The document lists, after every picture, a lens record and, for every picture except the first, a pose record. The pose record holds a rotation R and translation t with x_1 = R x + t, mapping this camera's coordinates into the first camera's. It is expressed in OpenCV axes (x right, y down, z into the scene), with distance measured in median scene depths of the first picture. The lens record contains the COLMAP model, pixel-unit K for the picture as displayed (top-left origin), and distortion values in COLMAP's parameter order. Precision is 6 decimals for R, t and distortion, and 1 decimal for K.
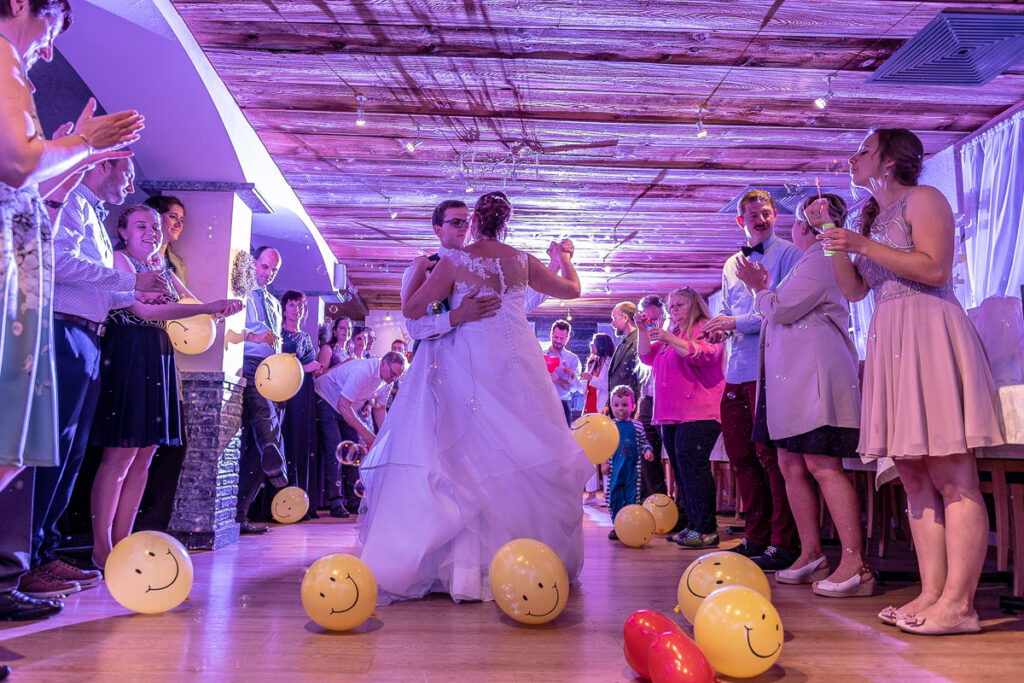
lens RADIAL K [[721.6, 0, 480.8], [0, 721.6, 342.9], [0, 0, 1]] dist [0.000681, 0.001475]
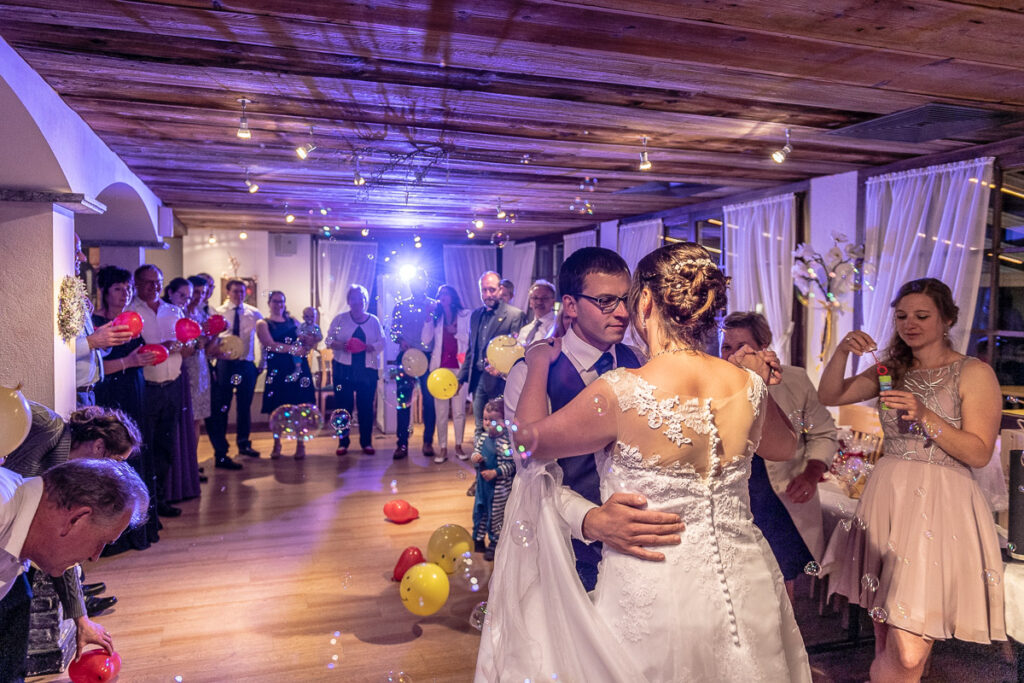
lens RADIAL K [[720.5, 0, 496.1], [0, 720.5, 329.9], [0, 0, 1]] dist [0.001434, 0.000552]
pose [[0.960207, -0.018301, 0.278688, -0.126130], [-0.028638, 0.986139, 0.163428, -0.232526], [-0.277816, -0.164906, 0.946374, 0.173974]]
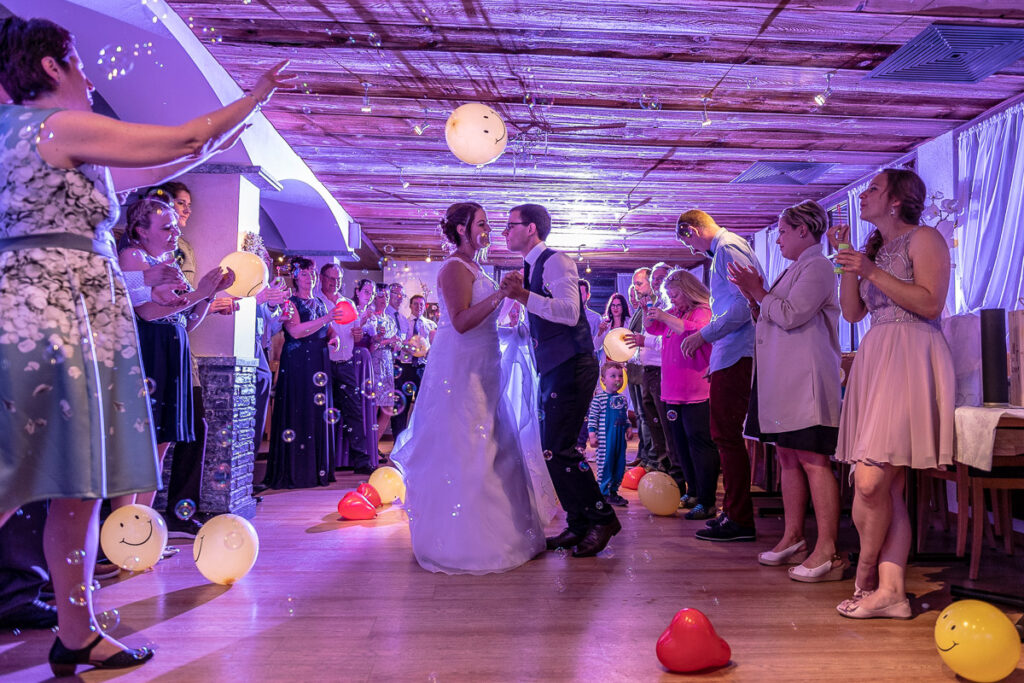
lens RADIAL K [[729.2, 0, 532.9], [0, 729.2, 336.2], [0, 0, 1]] dist [0.001773, -0.000591]
pose [[0.999368, -0.000763, 0.035544, 0.027016], [-0.002220, 0.996481, 0.083785, -0.078284], [-0.035483, -0.083811, 0.995850, -0.035681]]
